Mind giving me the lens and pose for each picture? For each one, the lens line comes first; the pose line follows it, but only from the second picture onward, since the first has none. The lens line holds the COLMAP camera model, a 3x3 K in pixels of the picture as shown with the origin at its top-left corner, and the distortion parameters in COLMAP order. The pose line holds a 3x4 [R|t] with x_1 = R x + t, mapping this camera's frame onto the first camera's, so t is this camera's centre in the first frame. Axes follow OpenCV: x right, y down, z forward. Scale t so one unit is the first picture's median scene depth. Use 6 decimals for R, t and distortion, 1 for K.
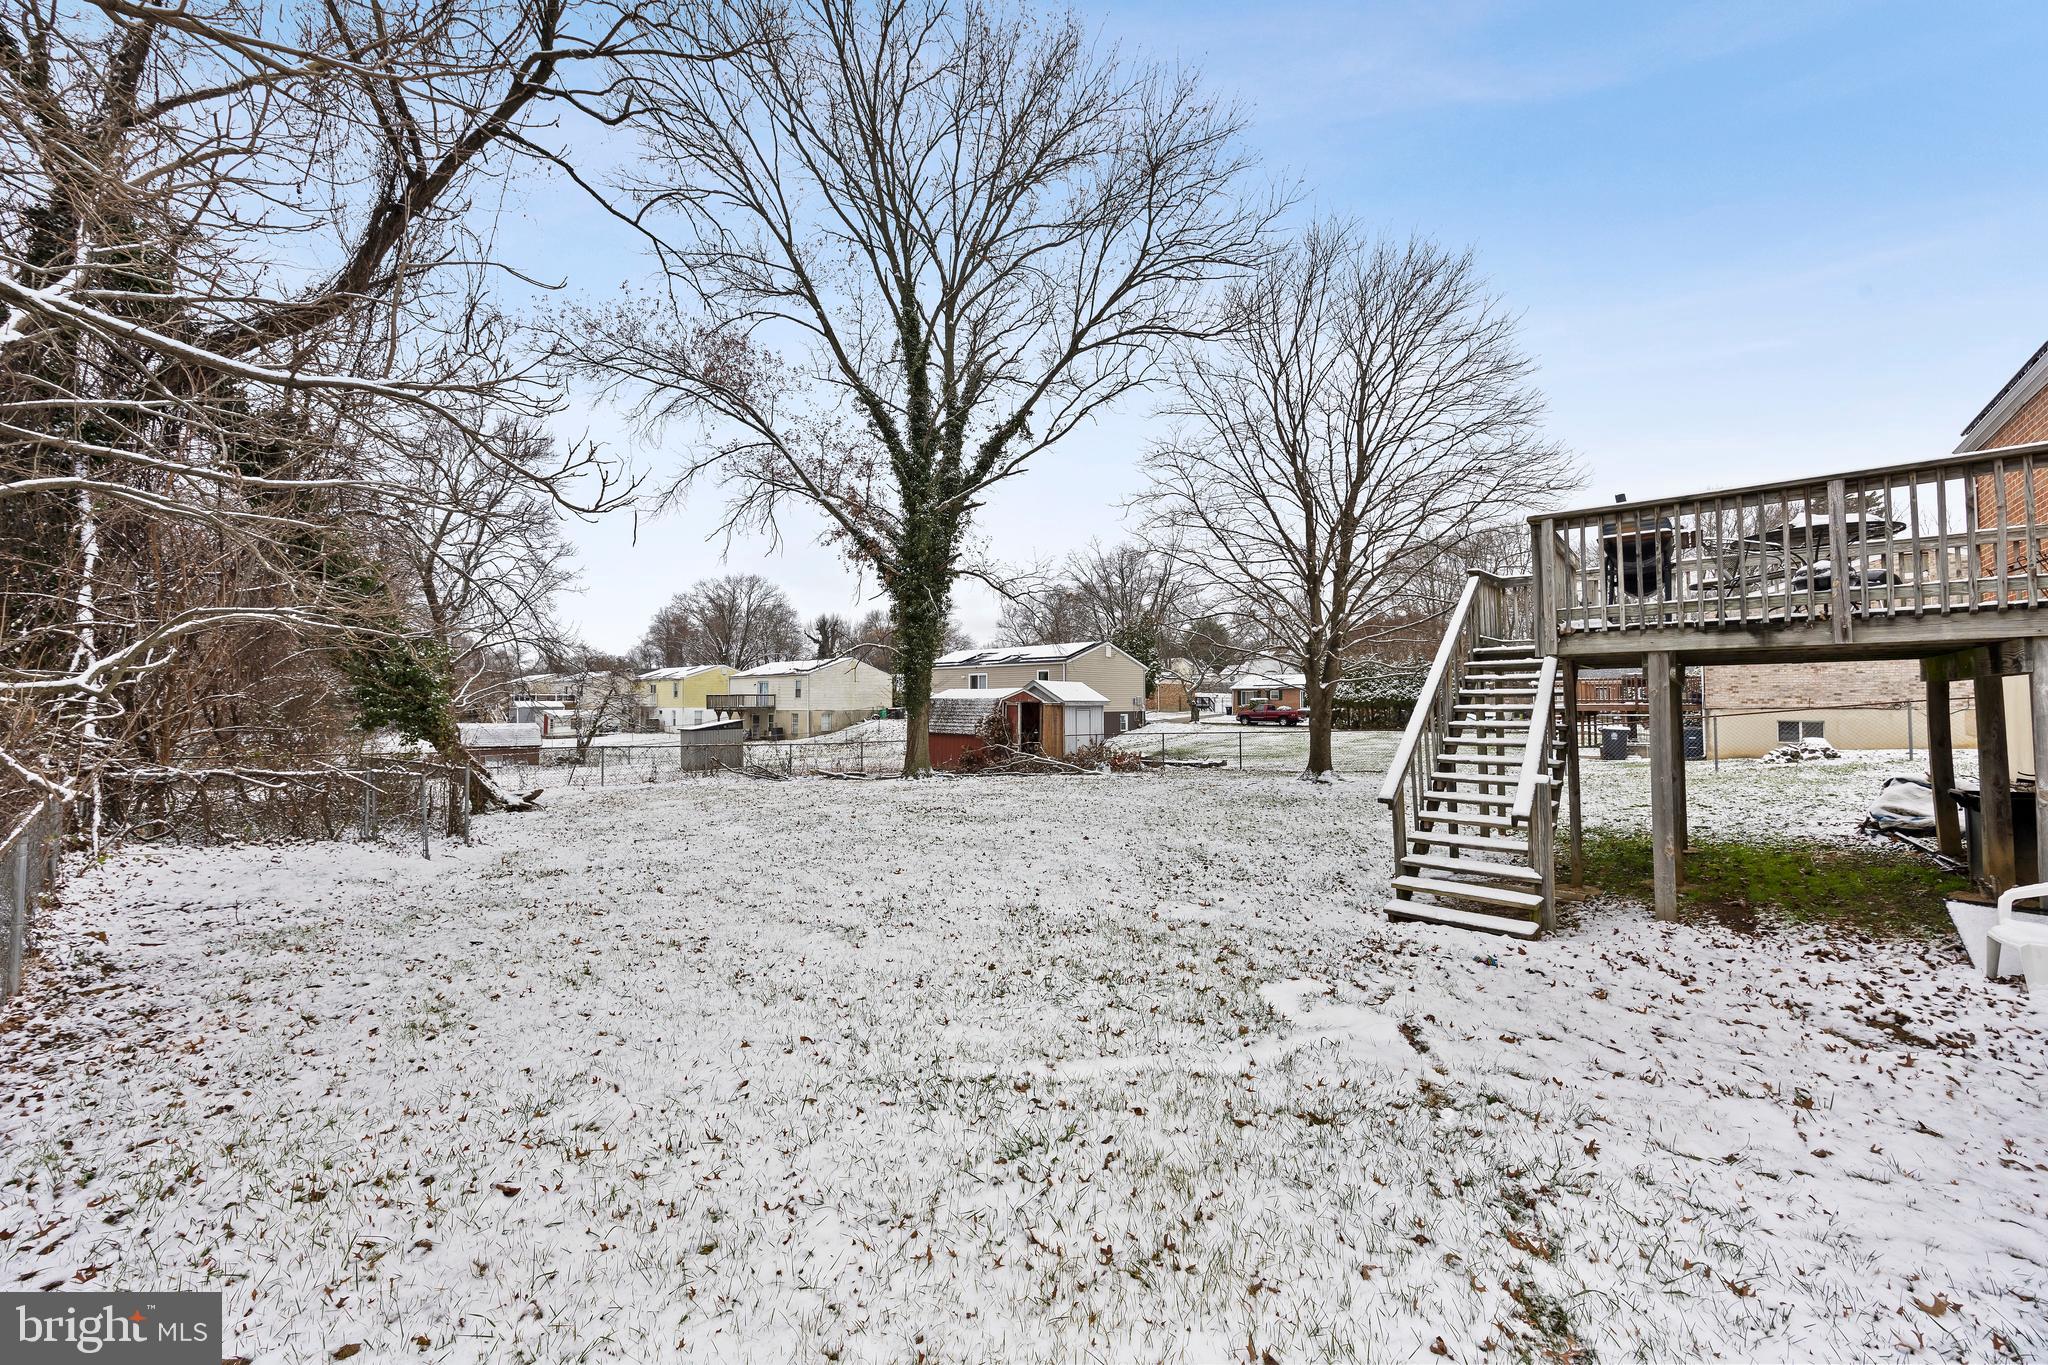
lens RADIAL K [[777.9, 0, 1023.0], [0, 777.9, 680.7], [0, 0, 1]] dist [-0.003967, 0.000179]
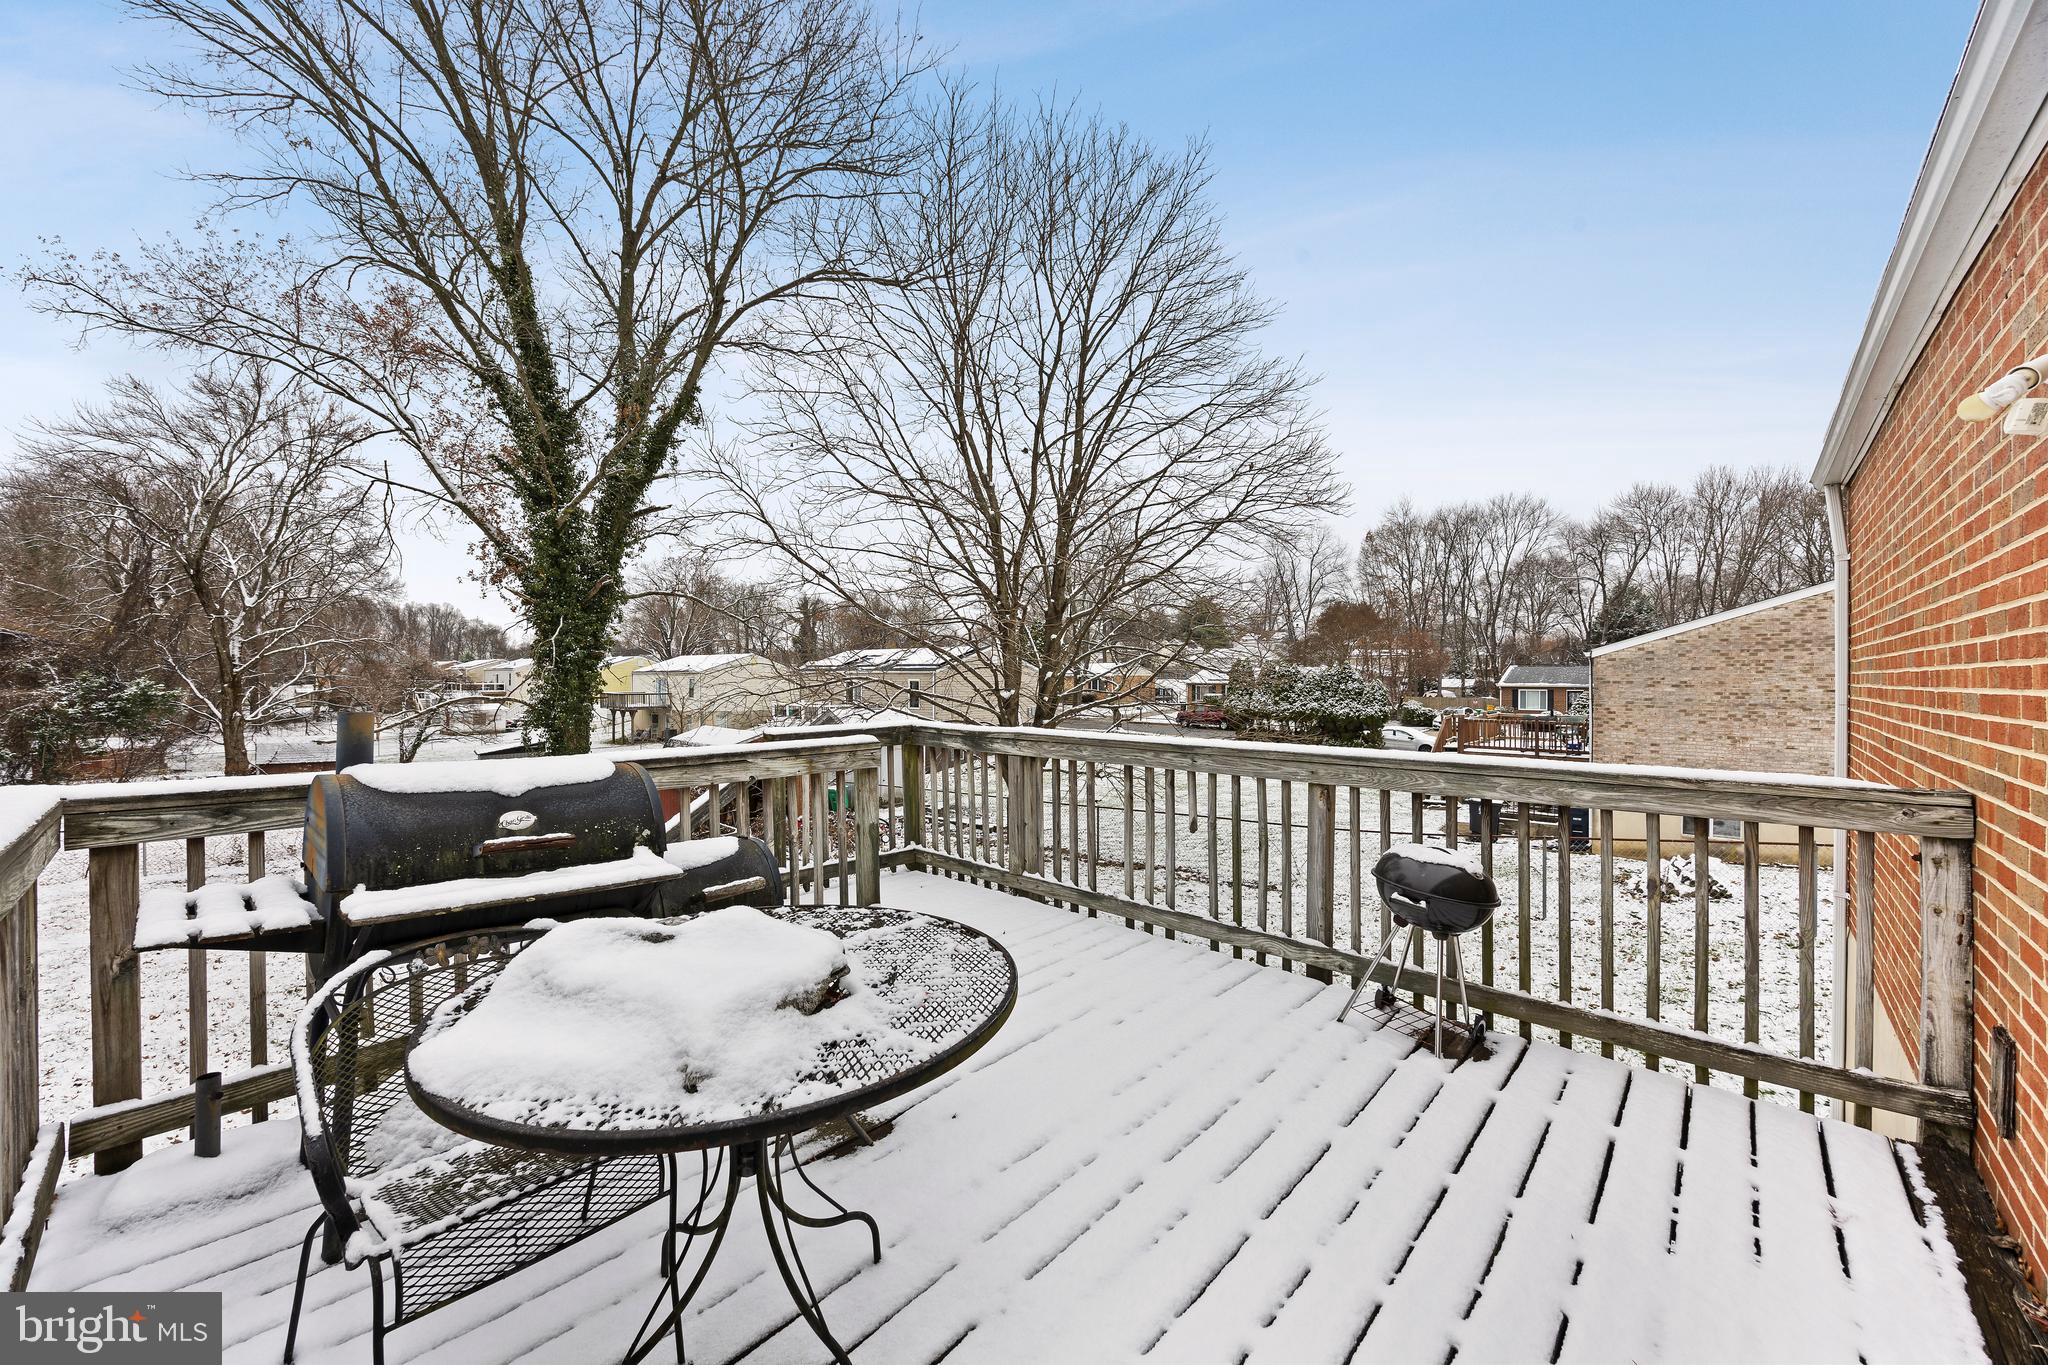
lens RADIAL K [[777.9, 0, 1031.7], [0, 777.9, 683.2], [0, 0, 1]] dist [-0.003967, 0.000179]
pose [[0.999900, 0.003757, -0.013617, 0.326453], [-0.003249, 0.999304, 0.037154, -0.081923], [0.013747, -0.037106, 0.999217, 0.221715]]
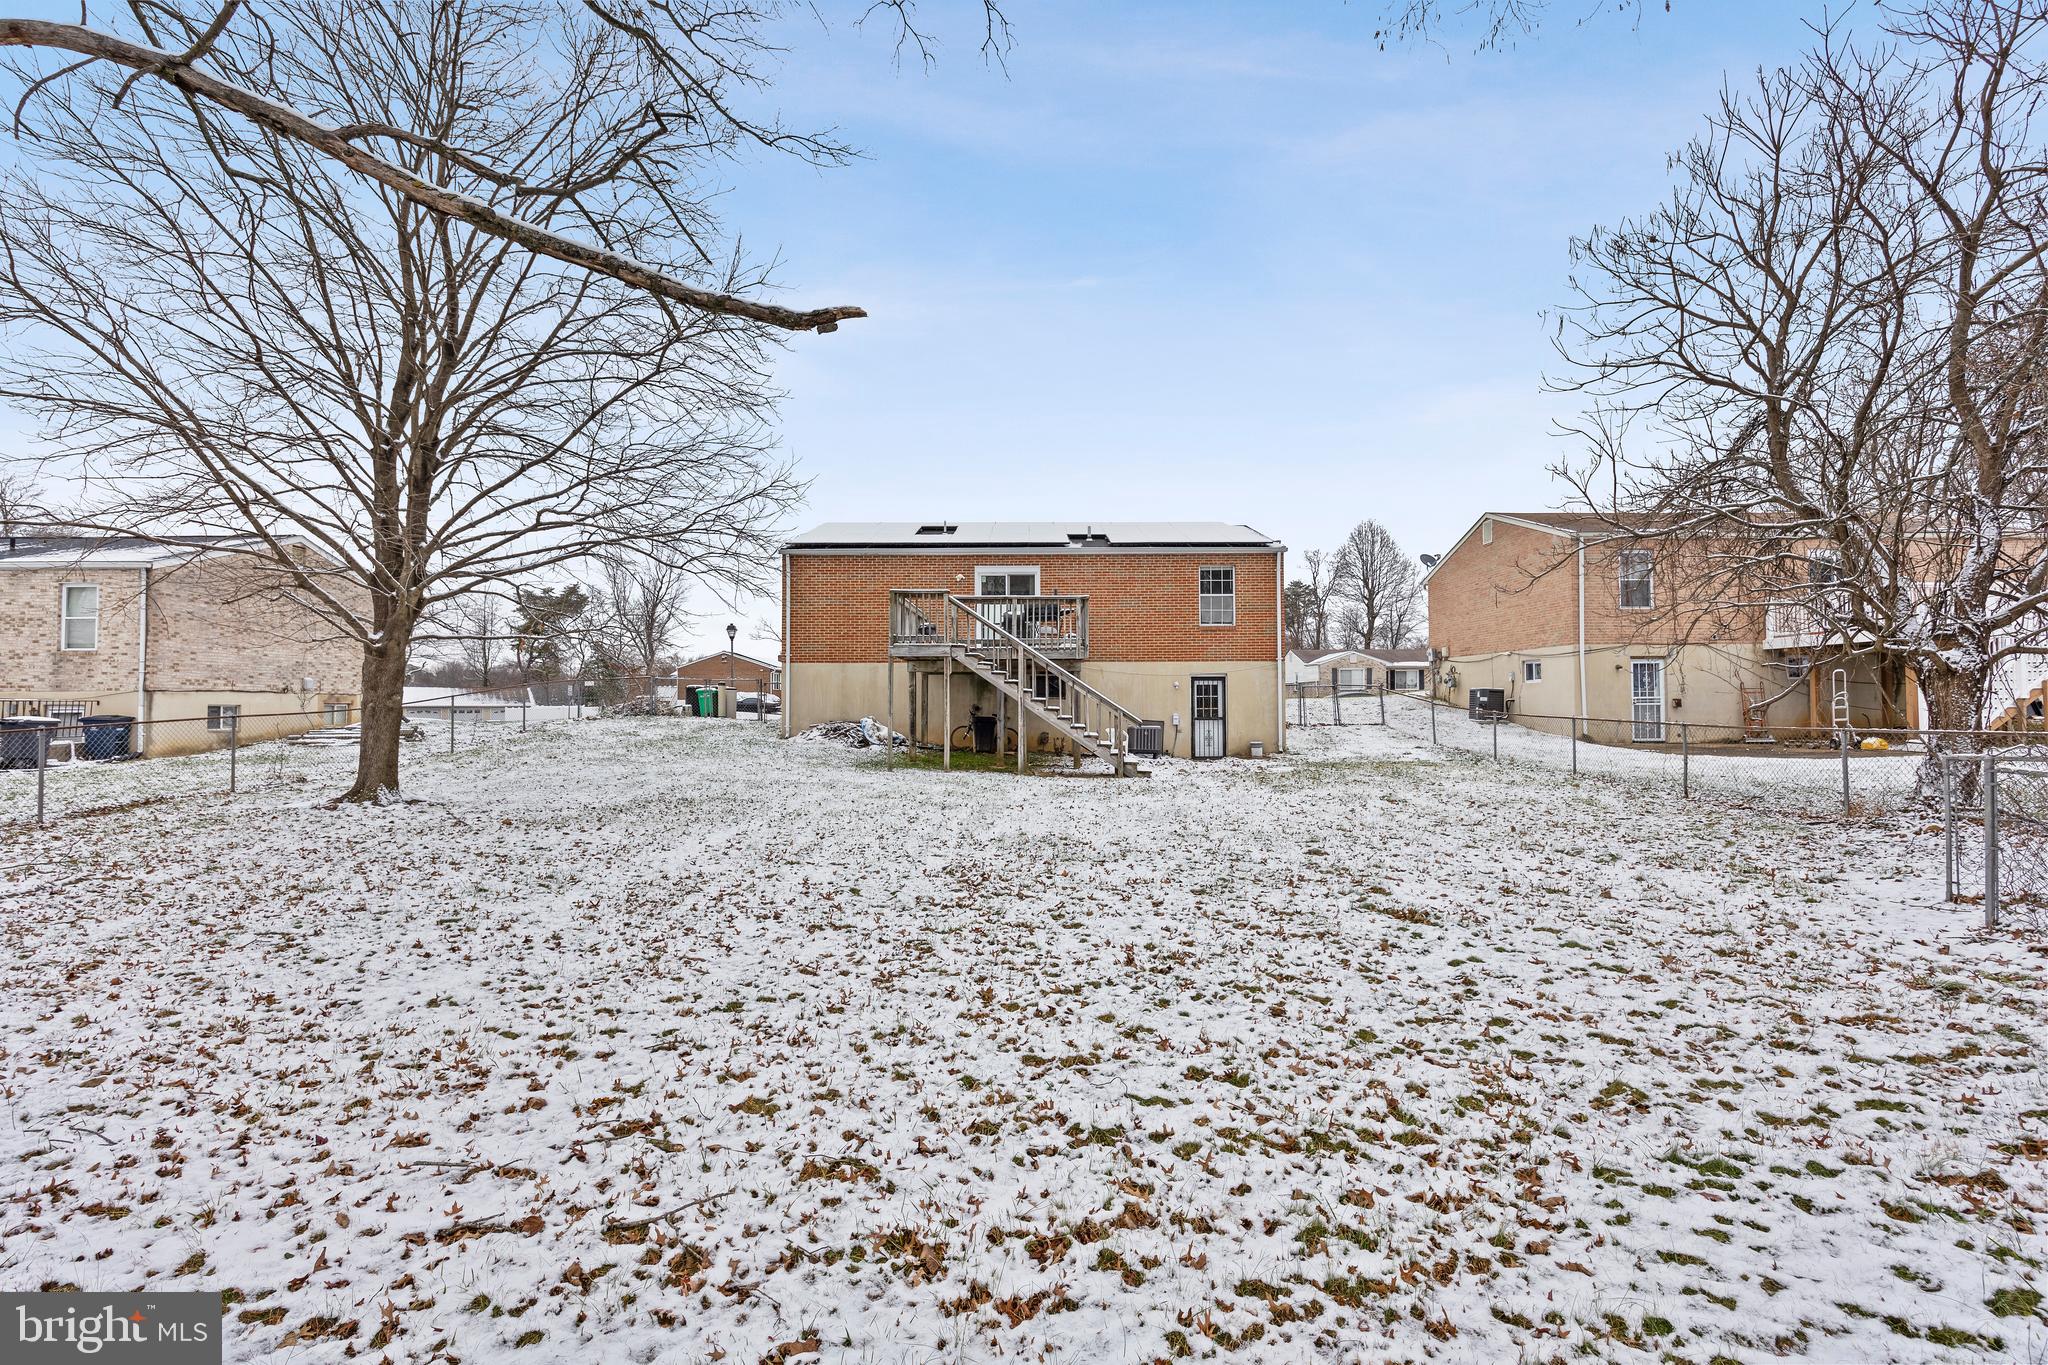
lens RADIAL K [[895.0, 0, 1036.4], [0, 895.0, 690.2], [0, 0, 1]] dist [-0.016820, 0.000086]
pose [[-0.677070, 0.014991, 0.735766, -0.352943], [-0.019347, 0.999084, -0.038160, 0.048624], [-0.735664, -0.040072, -0.676160, 0.878115]]
